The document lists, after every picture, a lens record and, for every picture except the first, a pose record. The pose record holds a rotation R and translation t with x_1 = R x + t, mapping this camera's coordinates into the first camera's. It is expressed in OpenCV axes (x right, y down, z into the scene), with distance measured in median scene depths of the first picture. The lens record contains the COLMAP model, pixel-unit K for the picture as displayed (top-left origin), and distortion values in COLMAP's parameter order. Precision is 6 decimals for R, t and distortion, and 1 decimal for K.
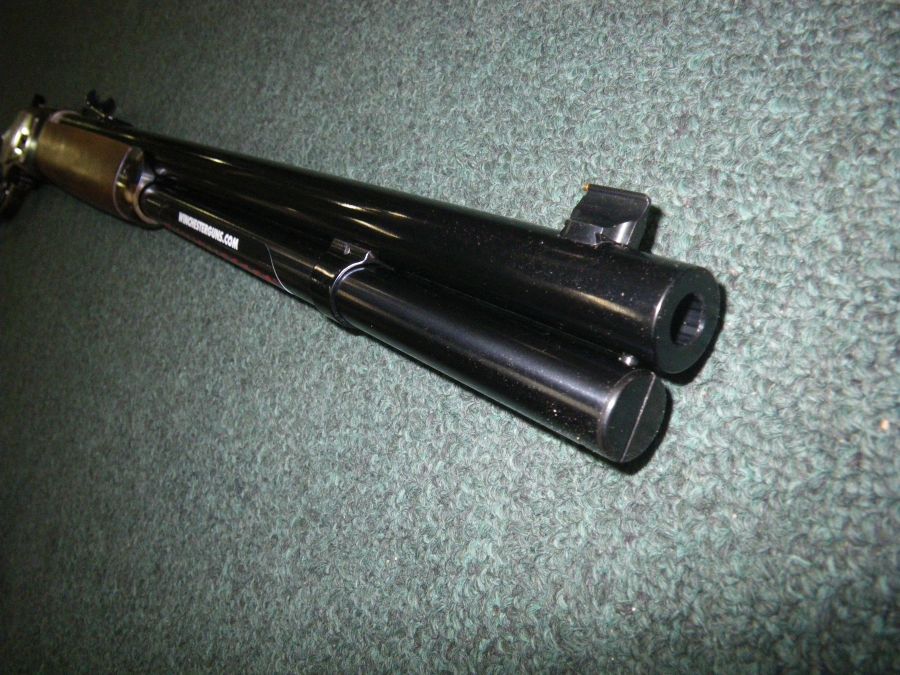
lens RADIAL K [[738.2, 0, 451.7], [0, 738.2, 334.1], [0, 0, 1]] dist [-0.160074, 0.107416]
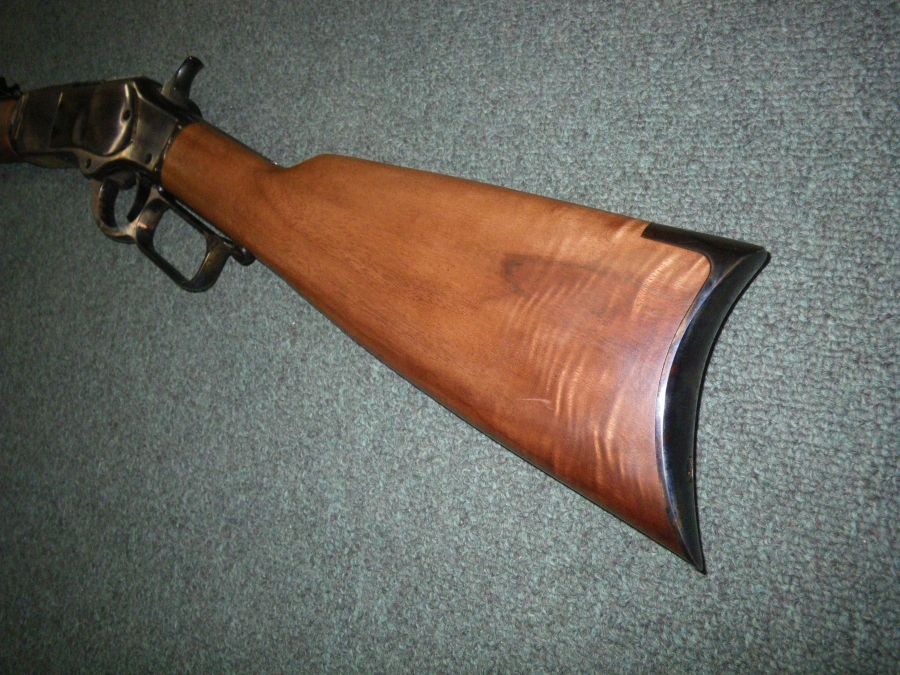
lens RADIAL K [[738.2, 0, 450.4], [0, 738.2, 339.6], [0, 0, 1]] dist [-0.160074, 0.107416]
pose [[0.935725, -0.164830, 0.311848, -0.166060], [0.177698, 0.983998, -0.013098, -0.063948], [-0.304699, 0.067670, 0.950042, -0.818695]]
